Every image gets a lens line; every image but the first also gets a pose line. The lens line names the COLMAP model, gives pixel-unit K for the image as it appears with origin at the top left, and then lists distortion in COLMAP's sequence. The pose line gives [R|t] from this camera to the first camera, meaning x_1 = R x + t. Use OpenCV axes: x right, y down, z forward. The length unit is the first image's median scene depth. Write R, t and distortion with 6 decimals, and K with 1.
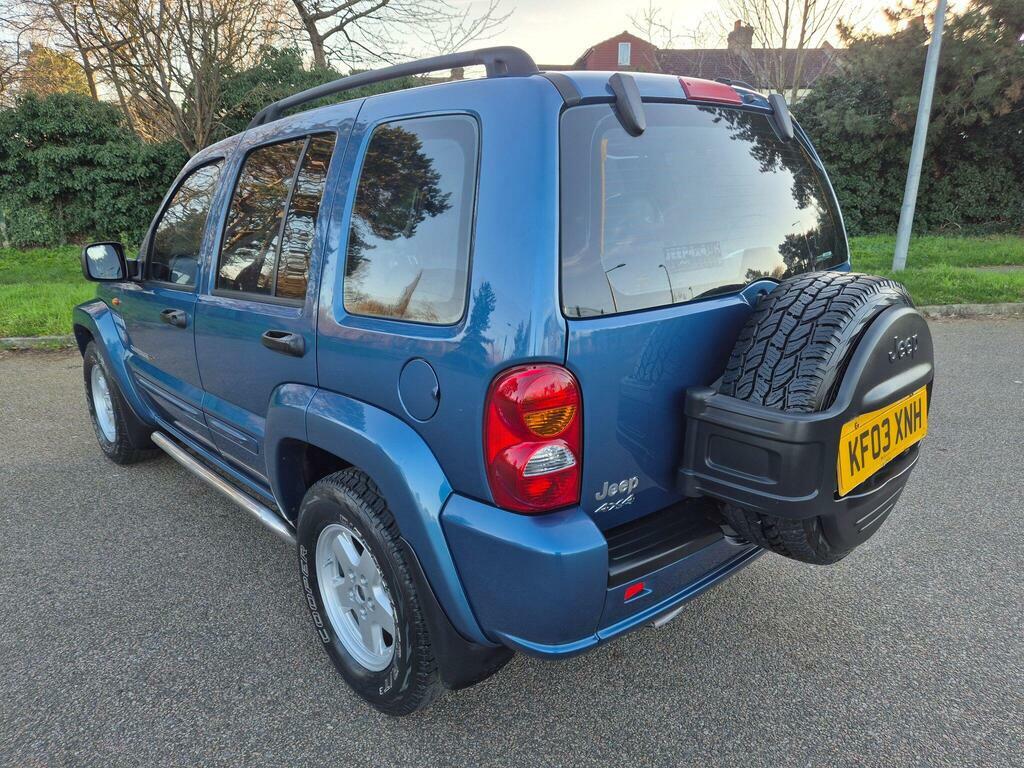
lens RADIAL K [[691.7, 0, 509.5], [0, 691.7, 391.0], [0, 0, 1]] dist [0.074010, -0.065971]
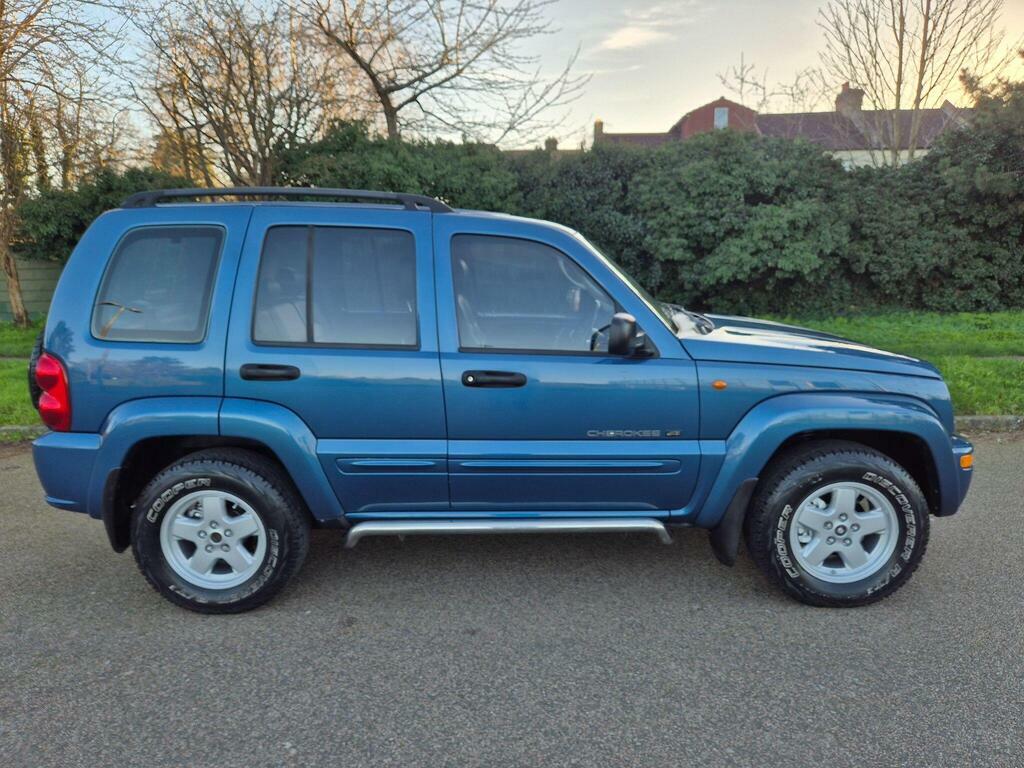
lens RADIAL K [[696.5, 0, 508.3], [0, 696.5, 384.4], [0, 0, 1]] dist [0.060103, -0.055590]
pose [[0.989926, 0.022080, -0.139857, 0.039341], [-0.035851, 0.994665, -0.096724, -0.031295], [0.136975, 0.100763, 0.985436, 0.097287]]
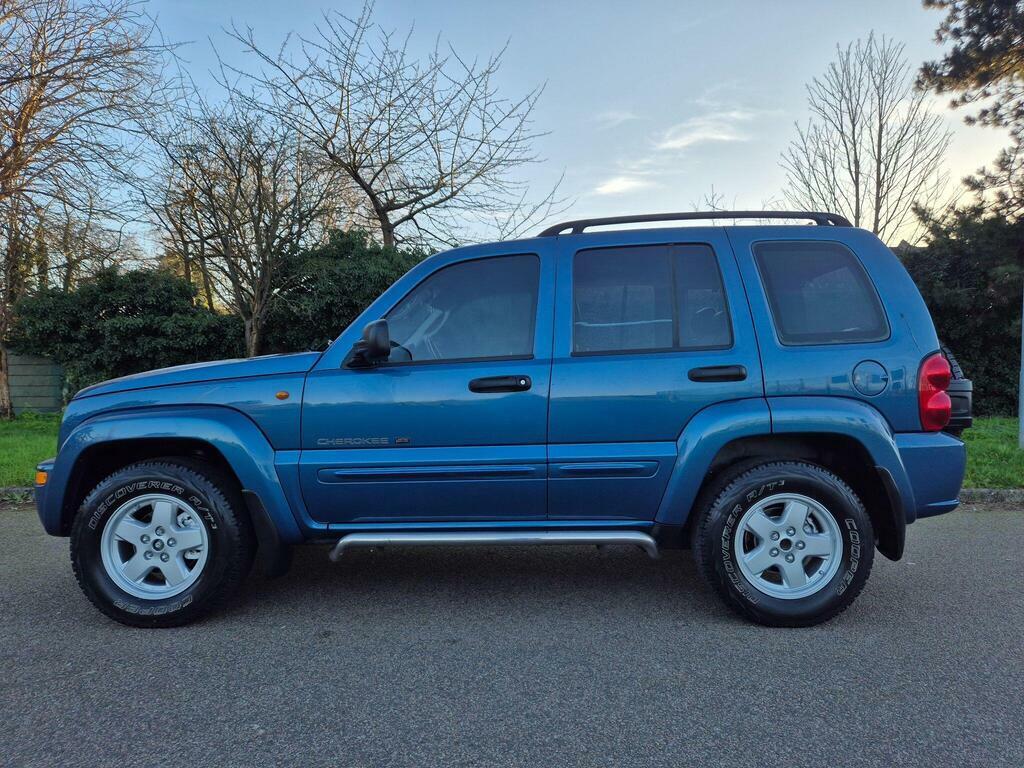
lens RADIAL K [[690.0, 0, 513.3], [0, 690.0, 390.6], [0, 0, 1]] dist [0.076034, -0.068010]
pose [[0.993166, 0.016006, -0.115606, 0.040668], [-0.046348, 0.963183, -0.264821, 0.003404], [0.107111, 0.268370, 0.957343, 0.098028]]
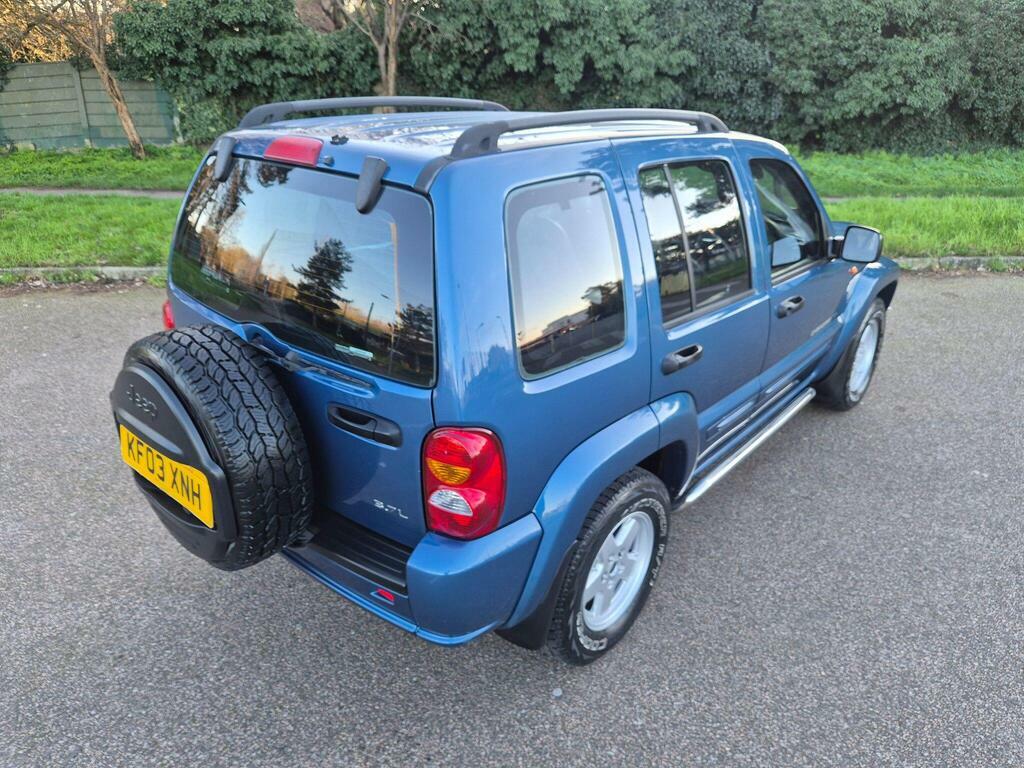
lens RADIAL K [[698.3, 0, 507.0], [0, 698.3, 399.9], [0, 0, 1]] dist [0.056473, -0.048896]
pose [[0.997504, 0.041911, -0.056823, -0.185377], [-0.031951, 0.985599, 0.166055, -0.028940], [0.062964, -0.163825, 0.984478, -0.008367]]
